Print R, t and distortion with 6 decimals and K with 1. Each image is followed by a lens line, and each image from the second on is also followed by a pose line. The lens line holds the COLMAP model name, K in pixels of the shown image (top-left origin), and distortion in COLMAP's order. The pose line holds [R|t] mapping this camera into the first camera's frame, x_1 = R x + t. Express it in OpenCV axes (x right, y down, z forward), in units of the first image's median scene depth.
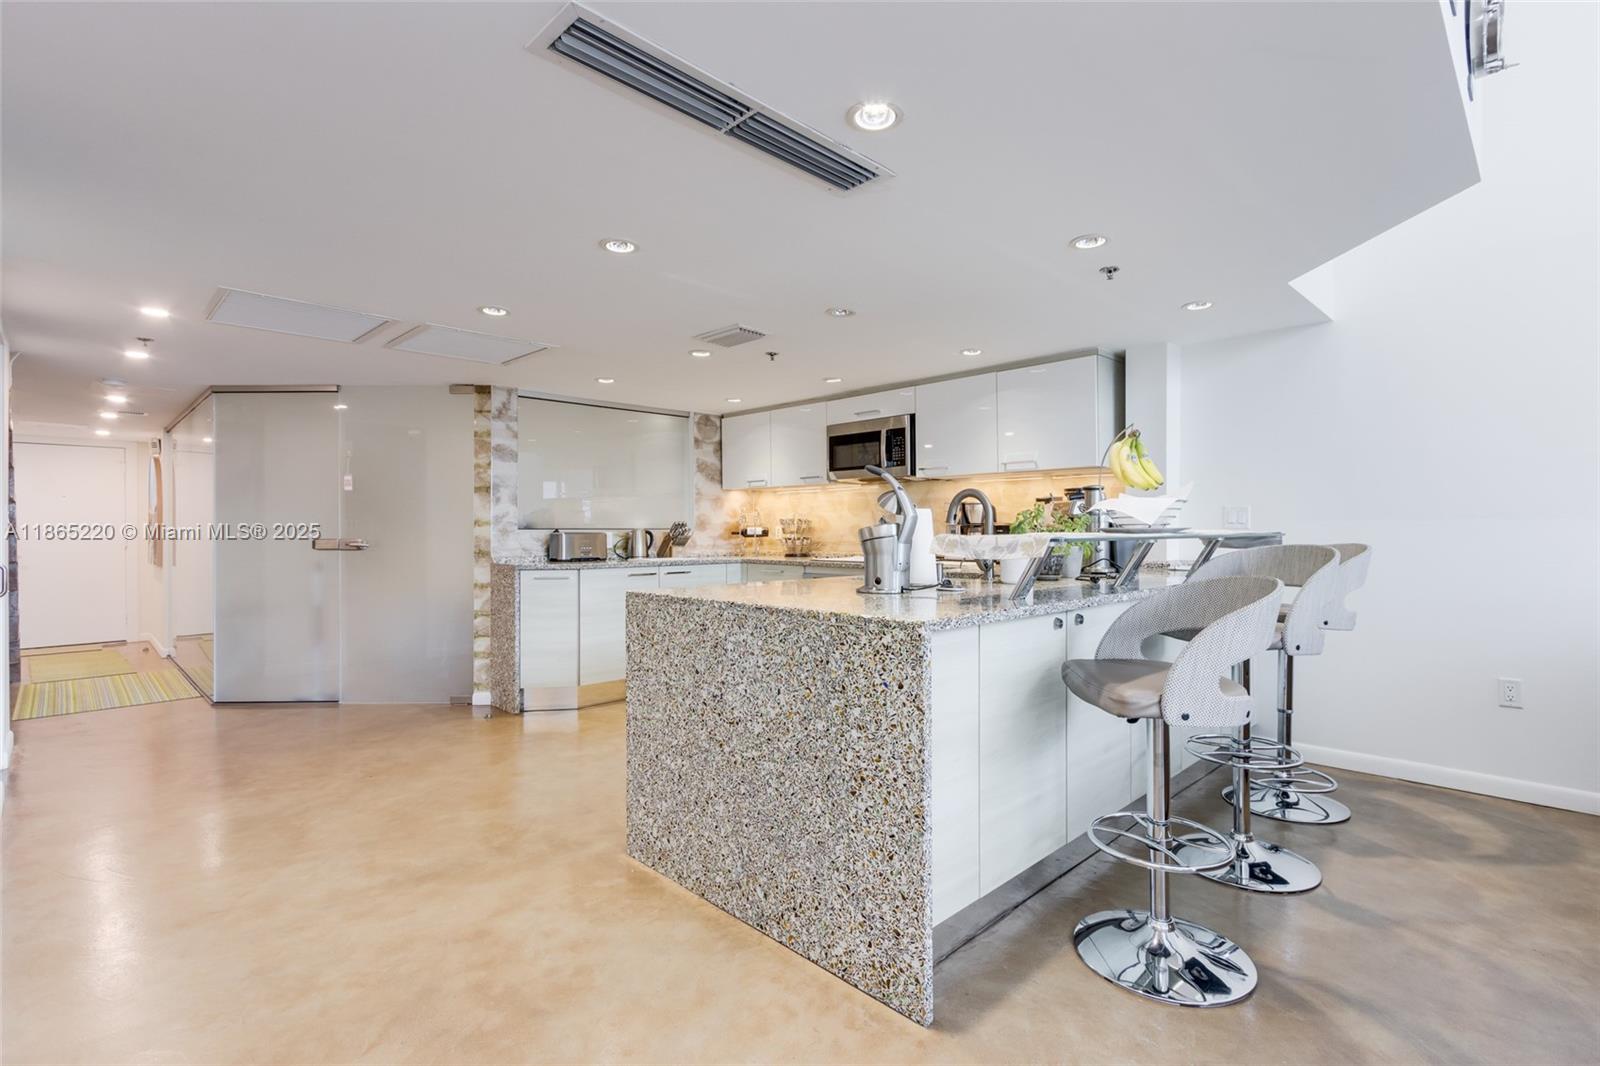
lens RADIAL K [[754.9, 0, 803.3], [0, 754.9, 533.5], [0, 0, 1]] dist [0.005655, -0.001578]
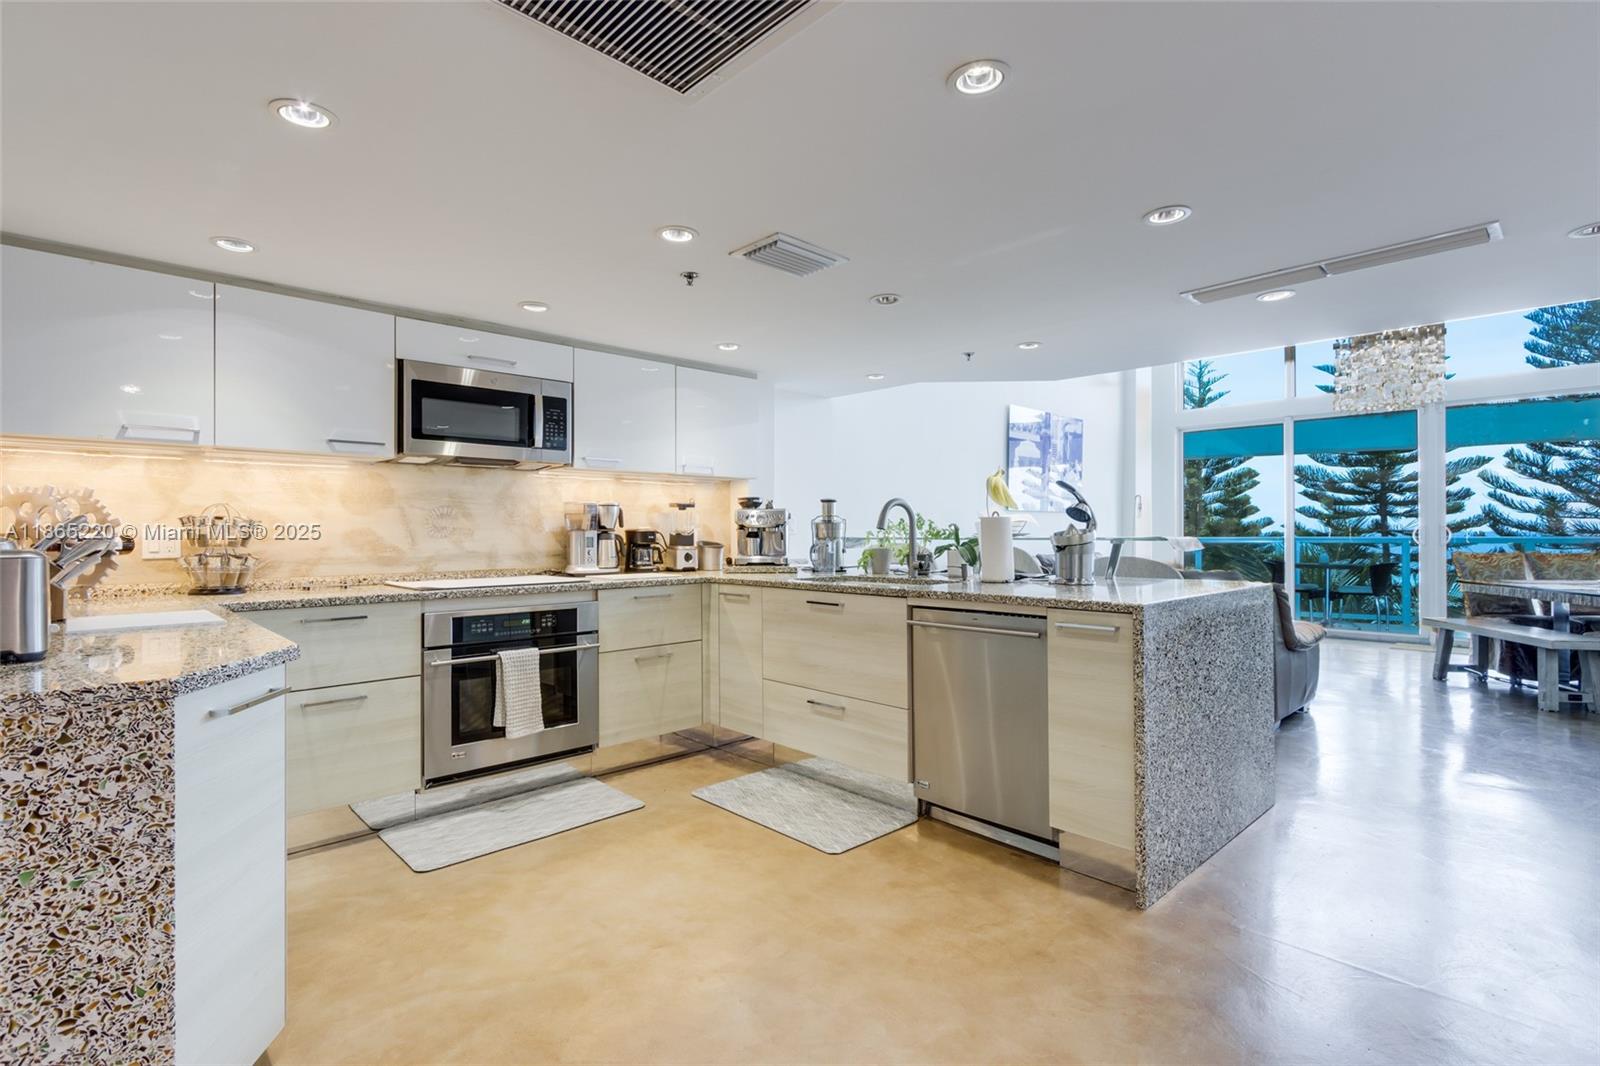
lens RADIAL K [[754.9, 0, 808.6], [0, 754.9, 531.0], [0, 0, 1]] dist [0.005655, -0.001578]
pose [[0.009680, 0.005002, 0.999941, -0.547187], [0.009867, 0.999938, -0.005097, -0.003775], [-0.999904, 0.009916, 0.009630, 0.681131]]
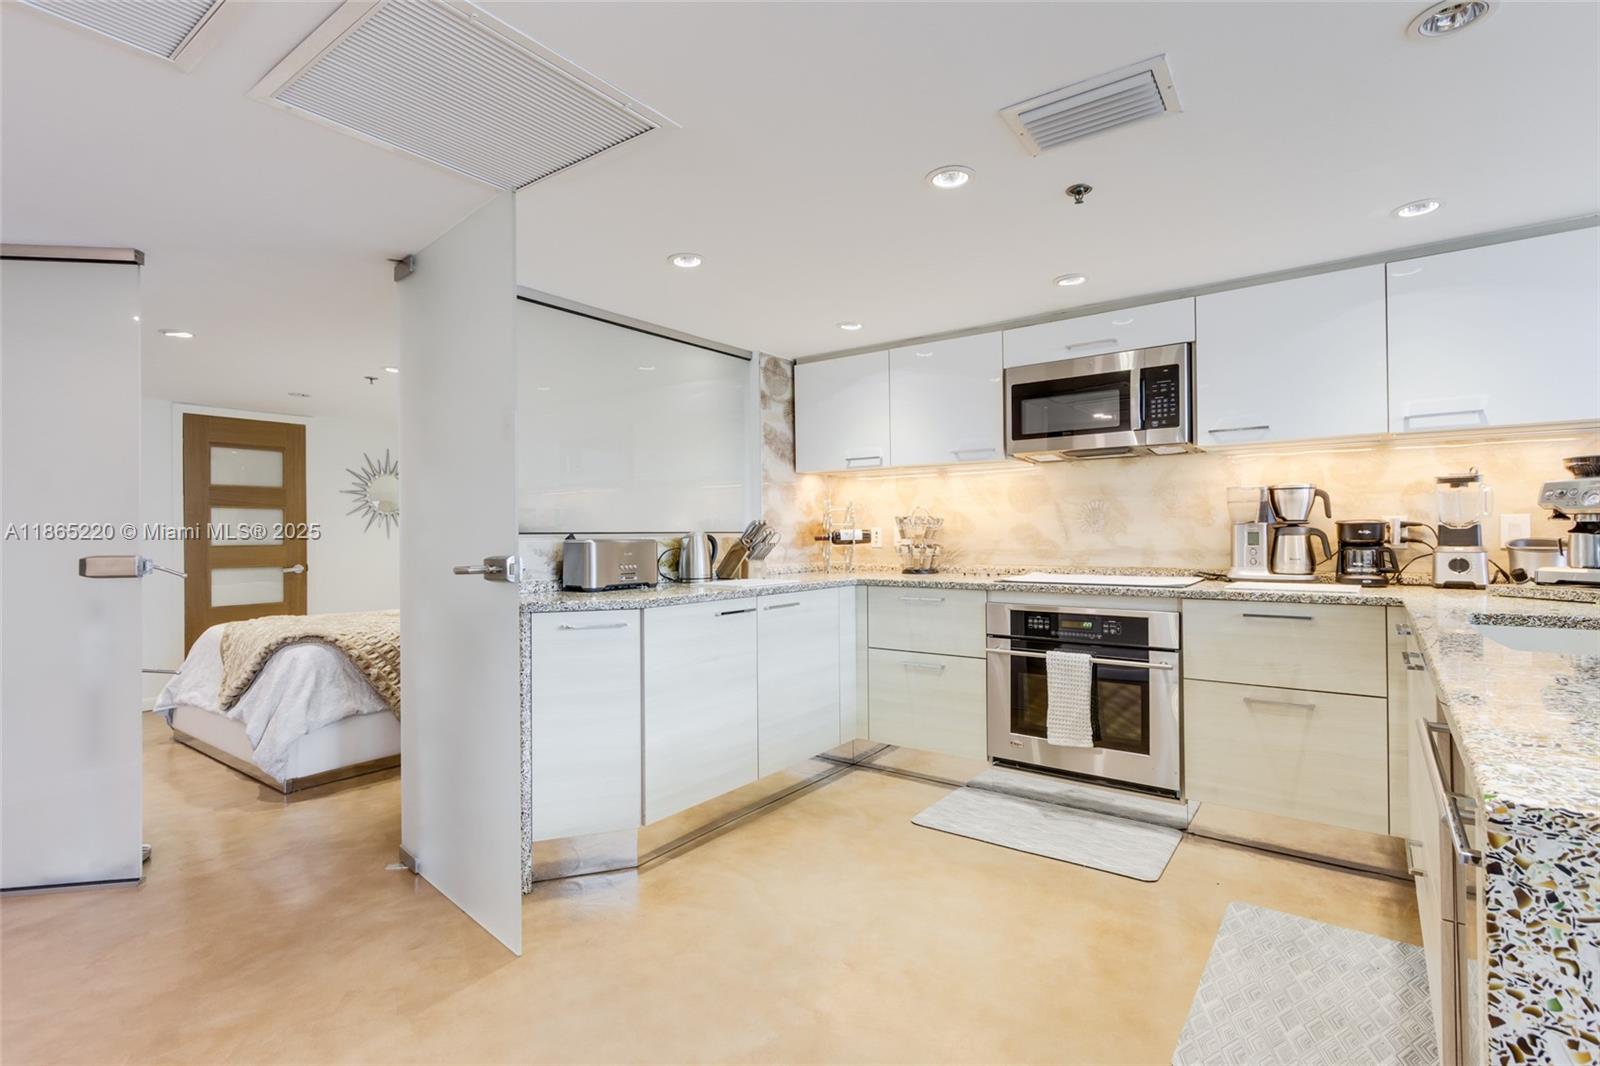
lens RADIAL K [[754.9, 0, 802.9], [0, 754.9, 531.4], [0, 0, 1]] dist [0.005655, -0.001578]
pose [[0.987758, -0.005526, 0.155895, -0.236536], [0.006757, 0.999950, -0.007366, -0.002172], [-0.155846, 0.008329, 0.987746, 0.400041]]
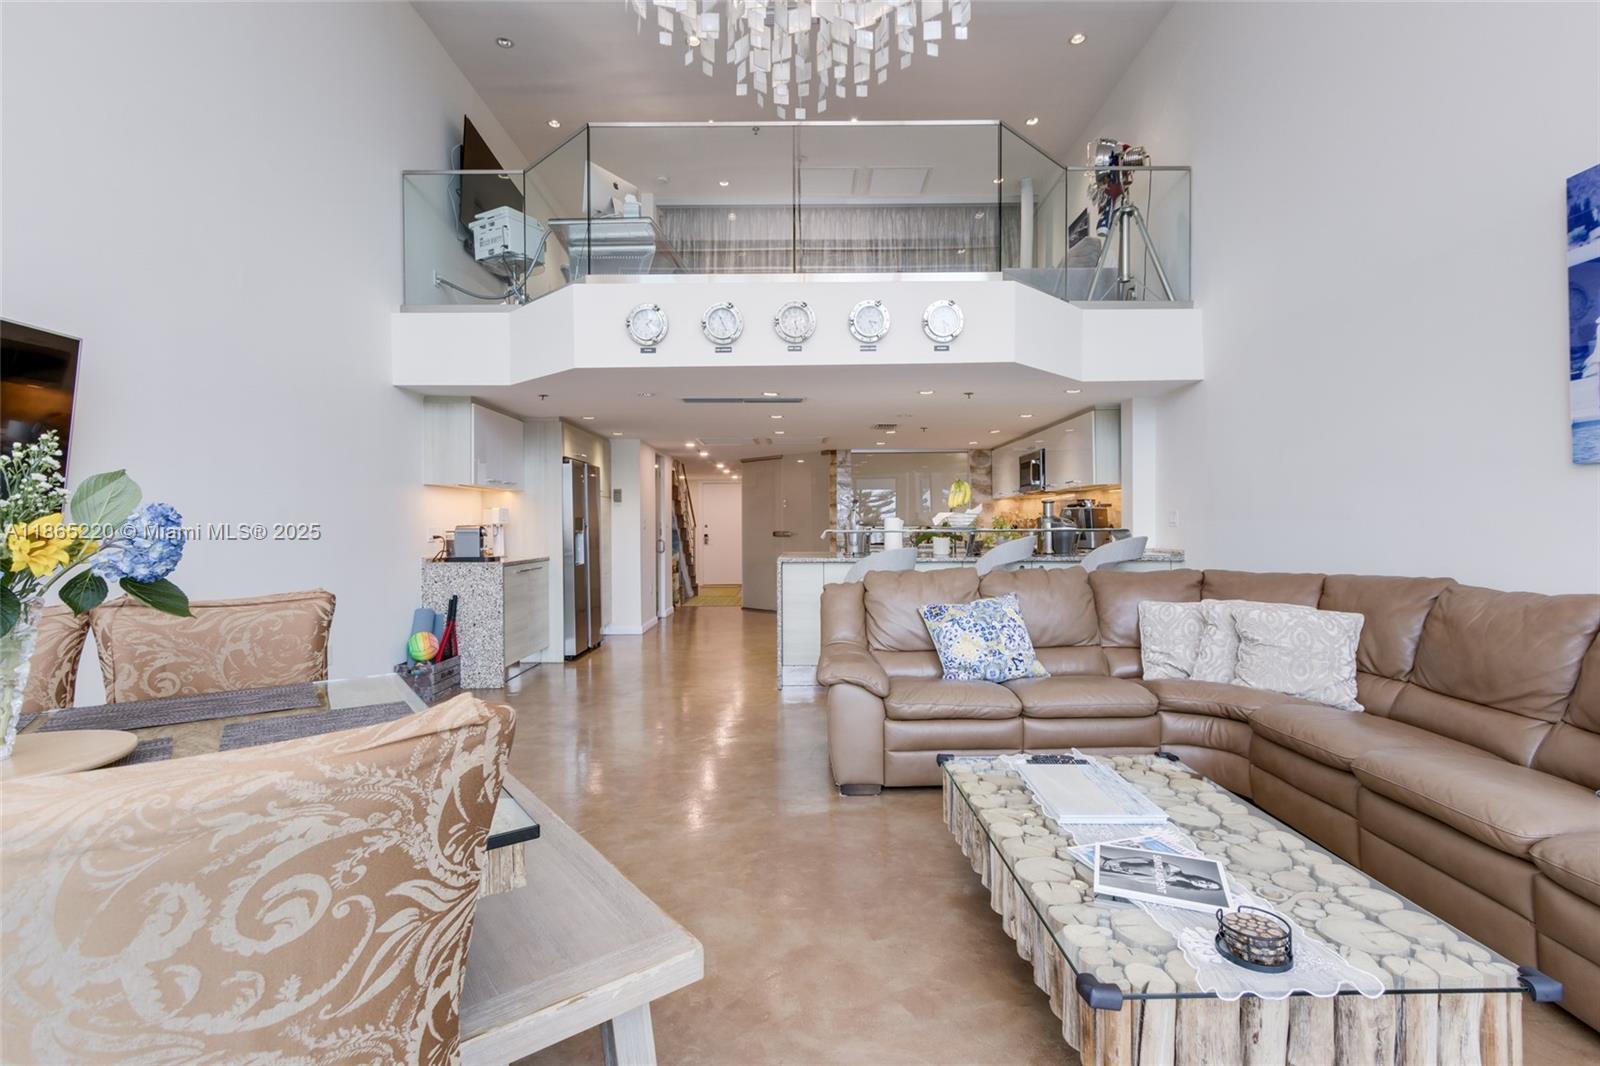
lens RADIAL K [[754.9, 0, 792.2], [0, 754.9, 530.1], [0, 0, 1]] dist [0.005655, -0.001578]
pose [[0.699685, 0.002763, -0.714446, 0.777801], [0.000313, 0.999991, 0.004175, -0.004623], [0.714451, -0.003145, 0.699678, -0.357732]]
